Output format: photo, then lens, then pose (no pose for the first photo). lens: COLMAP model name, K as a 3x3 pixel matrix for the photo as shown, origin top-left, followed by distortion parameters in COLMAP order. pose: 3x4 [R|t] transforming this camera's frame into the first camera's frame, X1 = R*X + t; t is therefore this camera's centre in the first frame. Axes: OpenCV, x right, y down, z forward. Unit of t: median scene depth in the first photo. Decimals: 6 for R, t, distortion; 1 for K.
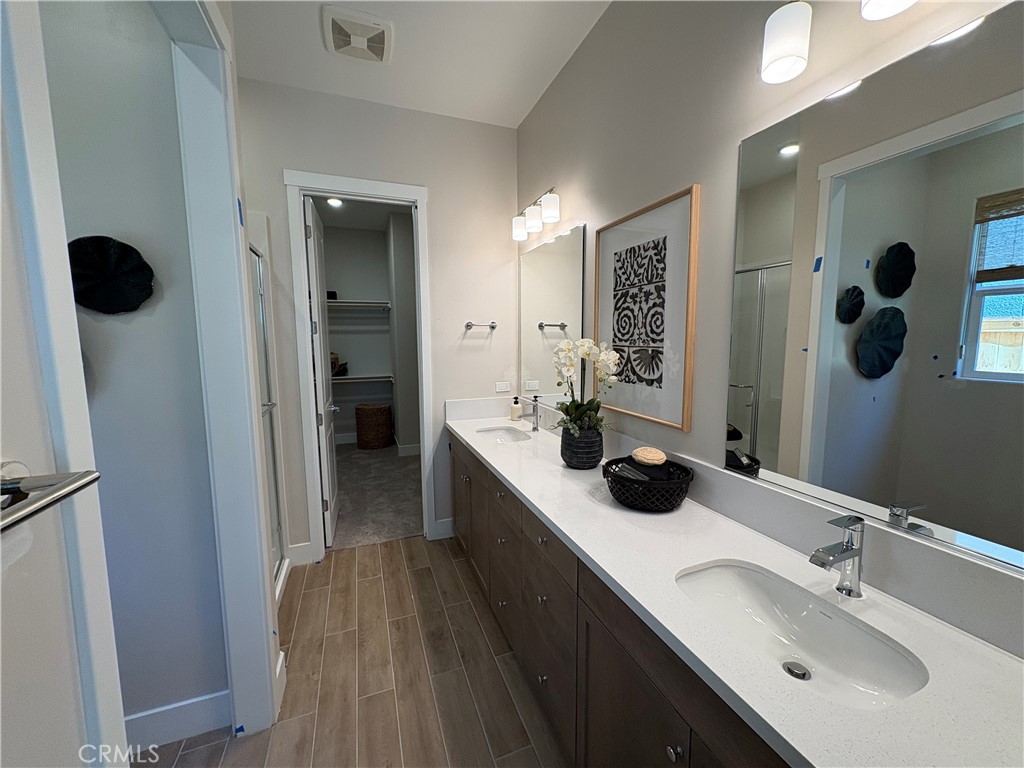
lens RADIAL K [[407.7, 0, 512.5], [0, 407.7, 382.9], [0, 0, 1]] dist [0.001911, -0.000107]
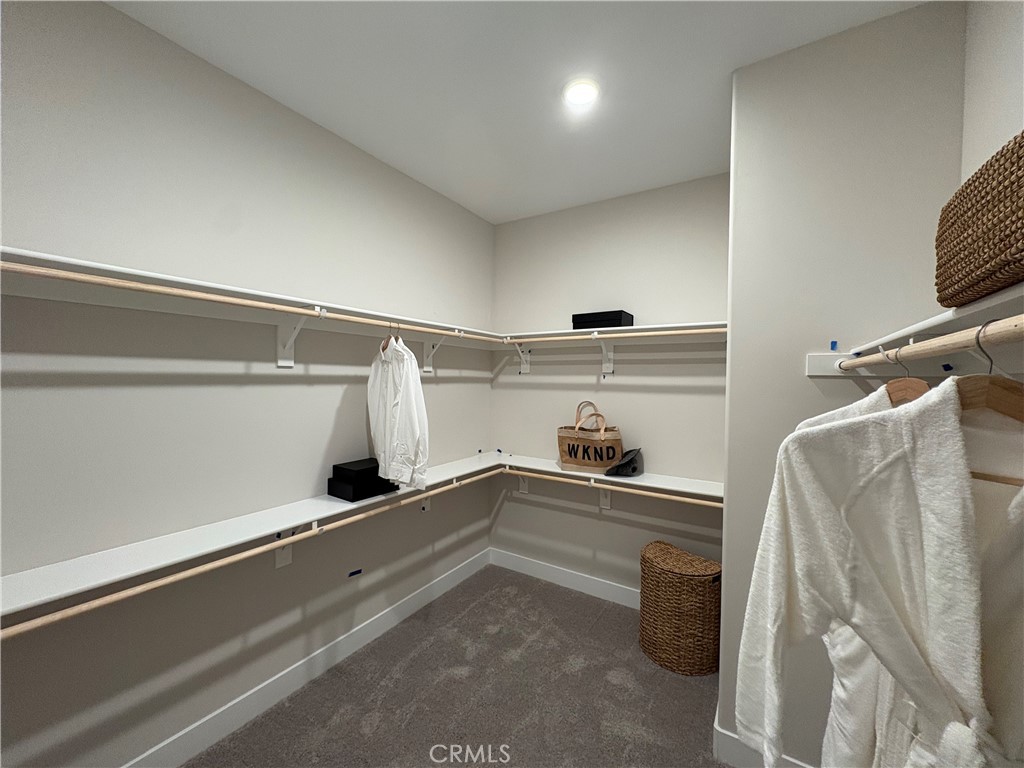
lens RADIAL K [[407.7, 0, 511.6], [0, 407.7, 381.9], [0, 0, 1]] dist [0.001911, -0.000107]
pose [[0.598748, 0.027489, -0.800466, -0.105750], [-0.105950, 0.993347, -0.045137, -0.095093], [0.793899, 0.111835, 0.597677, 0.586114]]
